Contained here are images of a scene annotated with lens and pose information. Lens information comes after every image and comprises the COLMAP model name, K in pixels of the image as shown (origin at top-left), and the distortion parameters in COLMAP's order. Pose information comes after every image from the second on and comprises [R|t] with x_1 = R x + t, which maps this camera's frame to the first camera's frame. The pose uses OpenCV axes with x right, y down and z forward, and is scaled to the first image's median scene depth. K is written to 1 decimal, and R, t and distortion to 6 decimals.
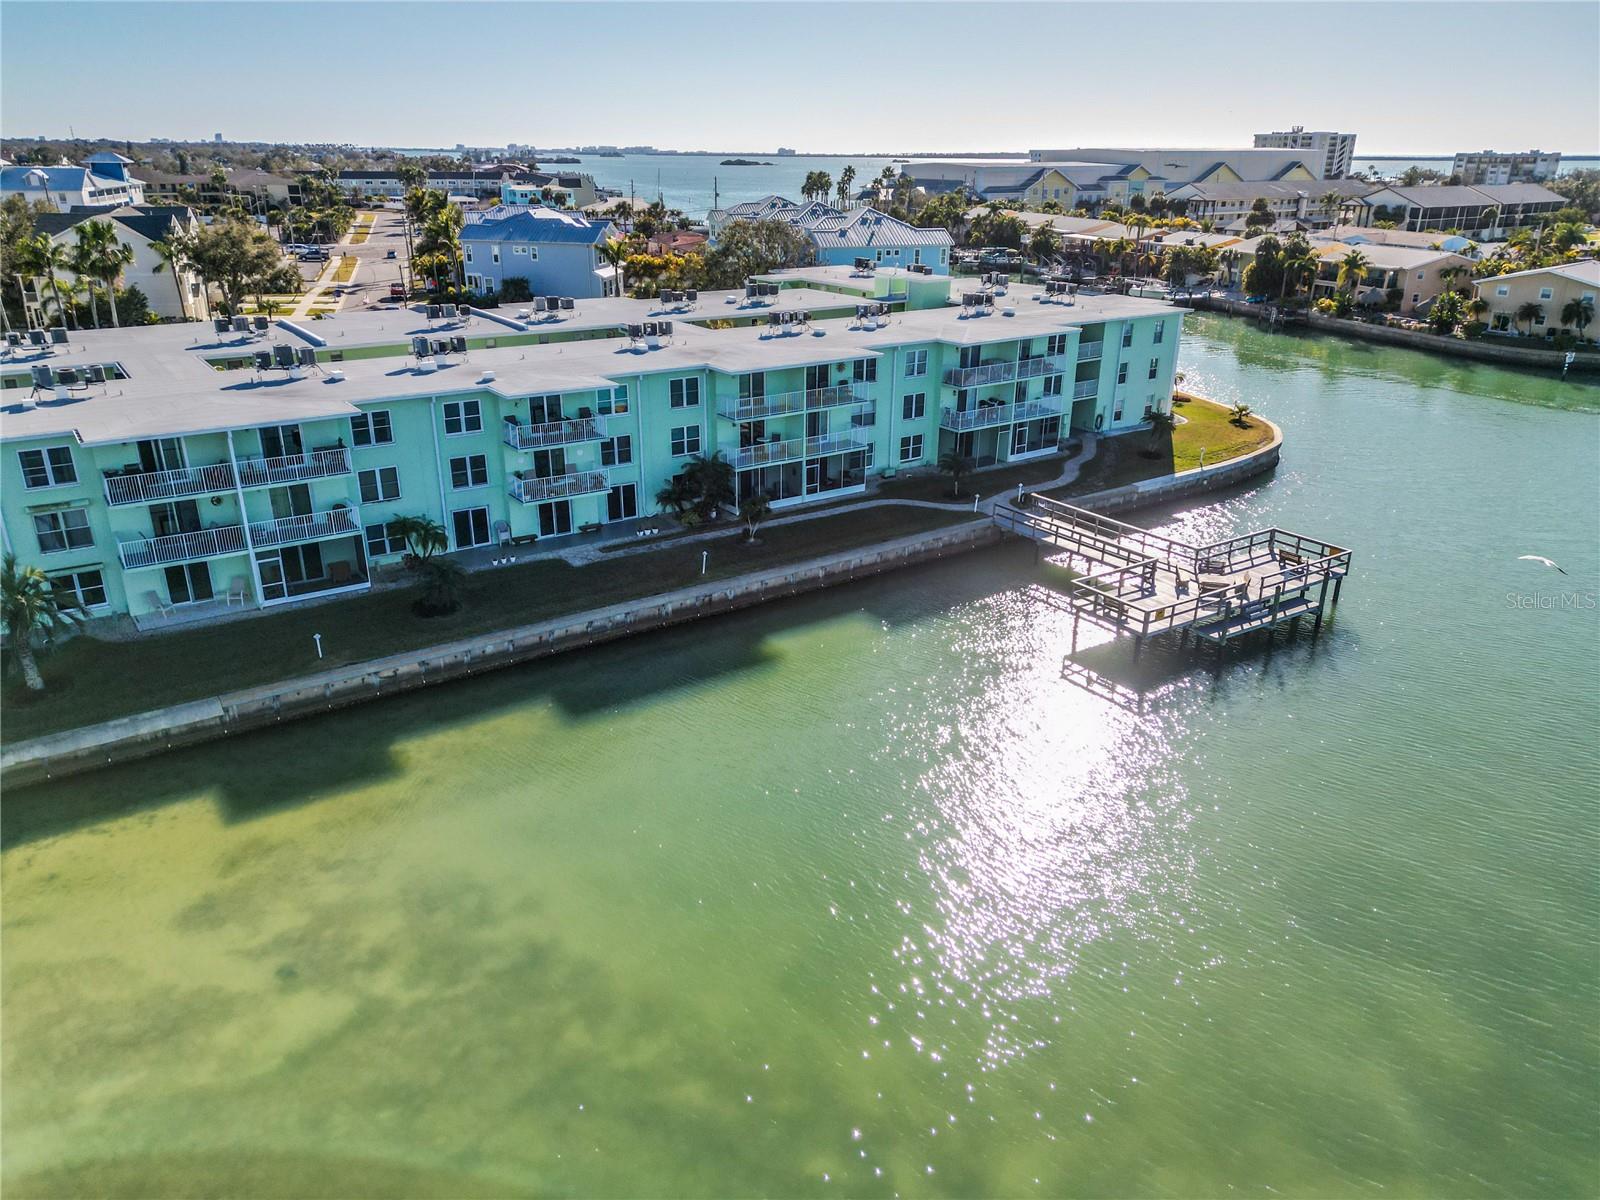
lens RADIAL K [[1117.7, 0, 793.4], [0, 1117.7, 598.9], [0, 0, 1]] dist [0.083791, -0.079385]
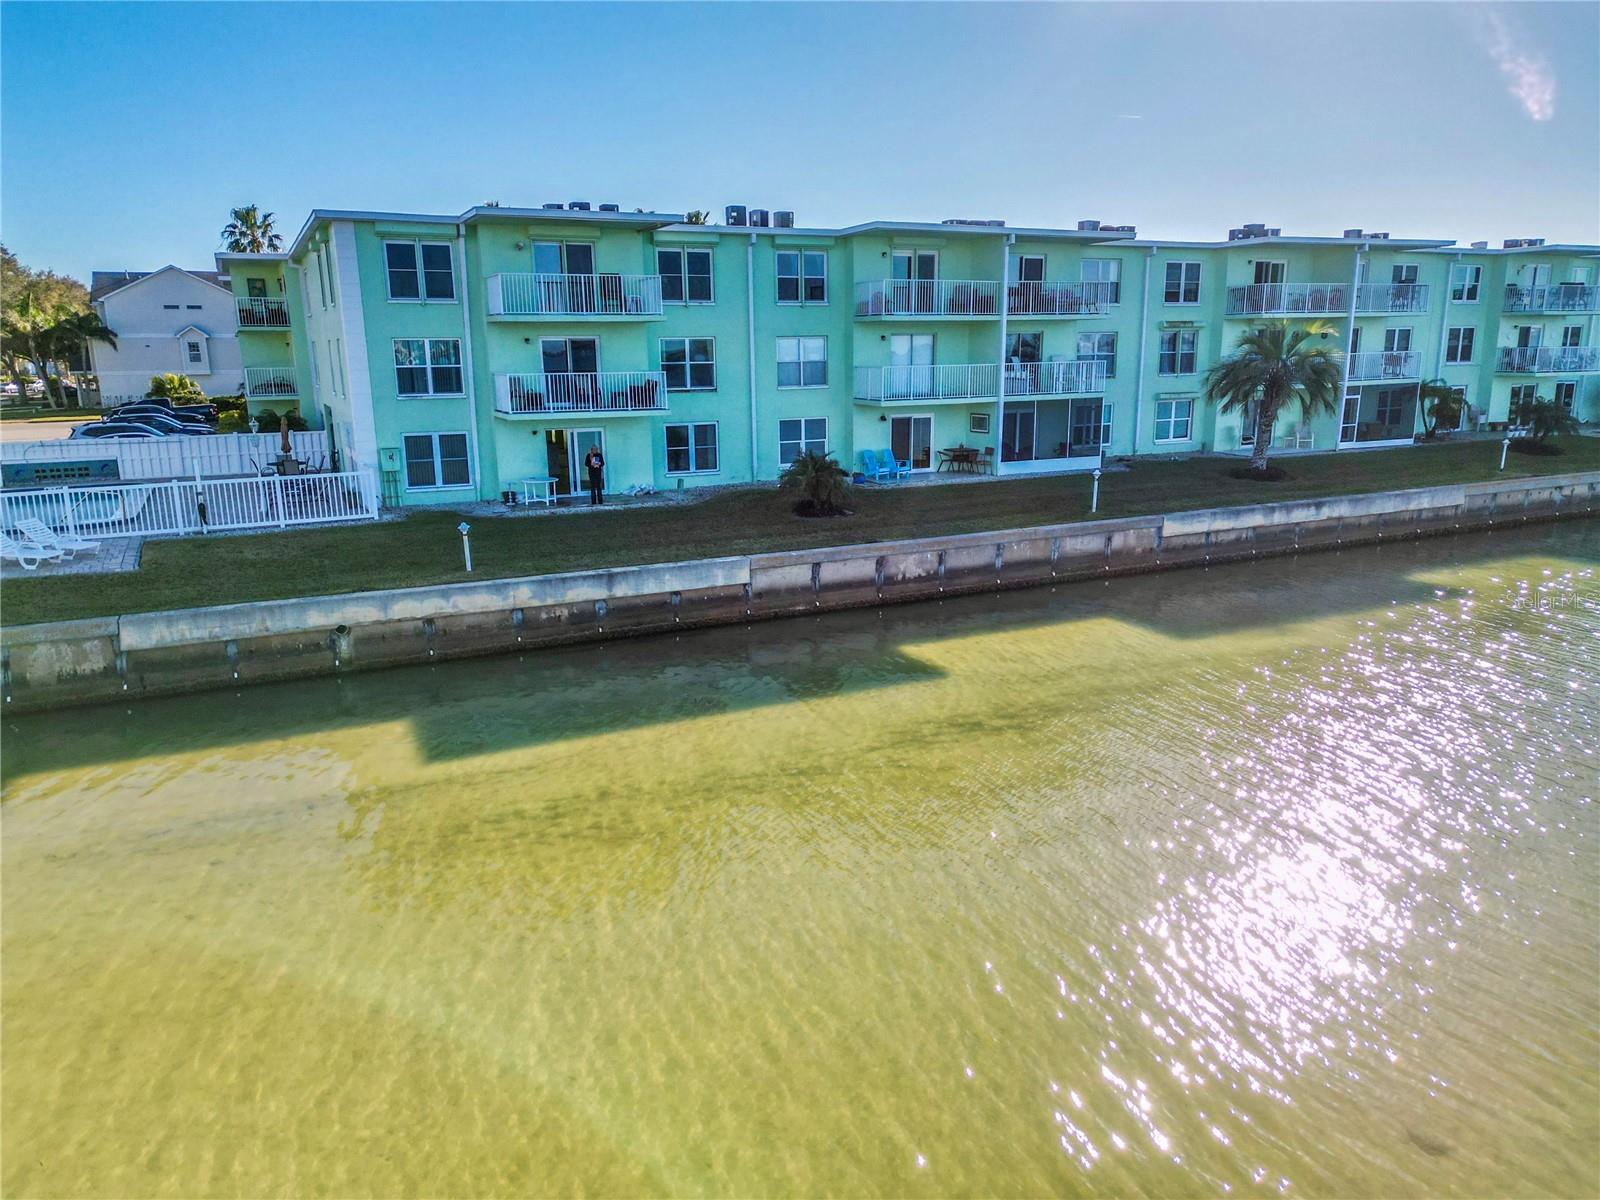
lens RADIAL K [[1116.0, 0, 793.7], [0, 1116.0, 601.2], [0, 0, 1]] dist [0.090359, -0.091501]
pose [[0.987235, 0.016691, -0.158393, -0.539588], [-0.040770, 0.987842, -0.150020, 0.205096], [0.153964, 0.154563, 0.975913, 0.029550]]
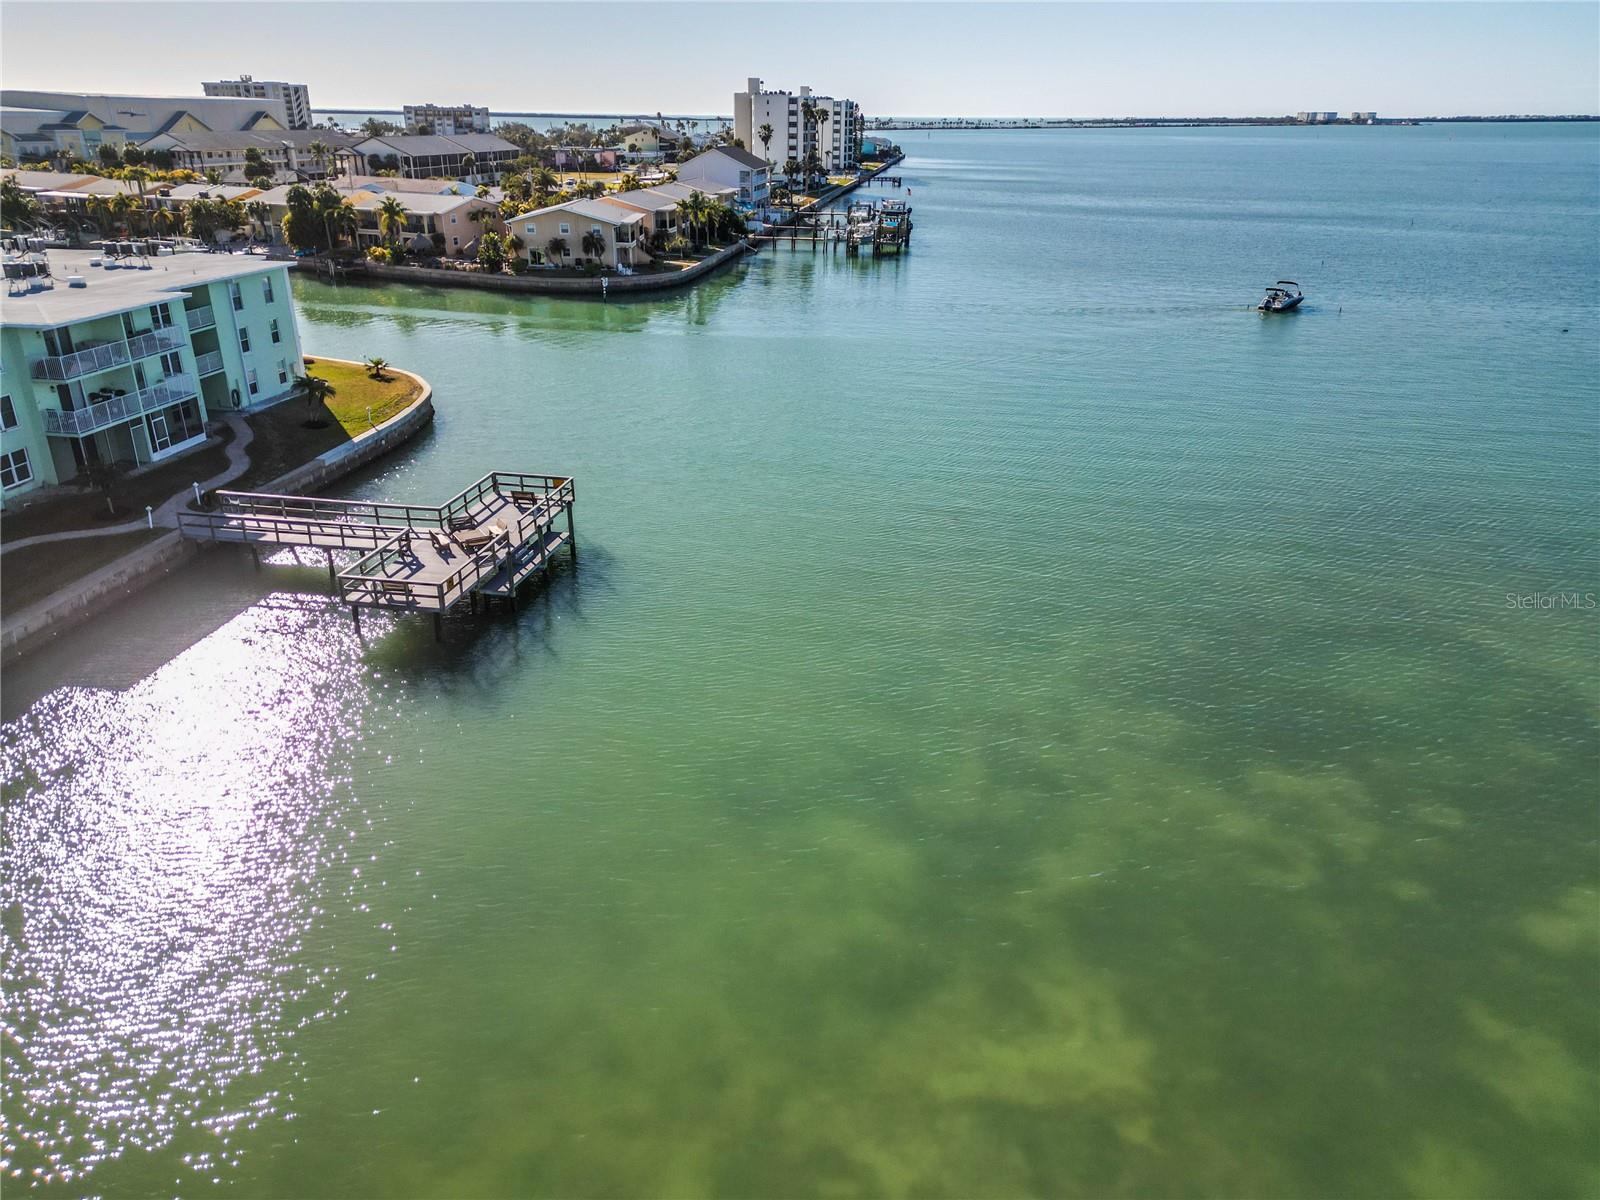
lens RADIAL K [[1116.0, 0, 793.7], [0, 1116.0, 601.2], [0, 0, 1]] dist [0.090359, -0.091501]
pose [[0.688176, -0.288106, 0.665890, -0.073497], [0.263072, 0.954408, 0.141061, -0.020518], [-0.676171, 0.078103, 0.732593, 0.088226]]
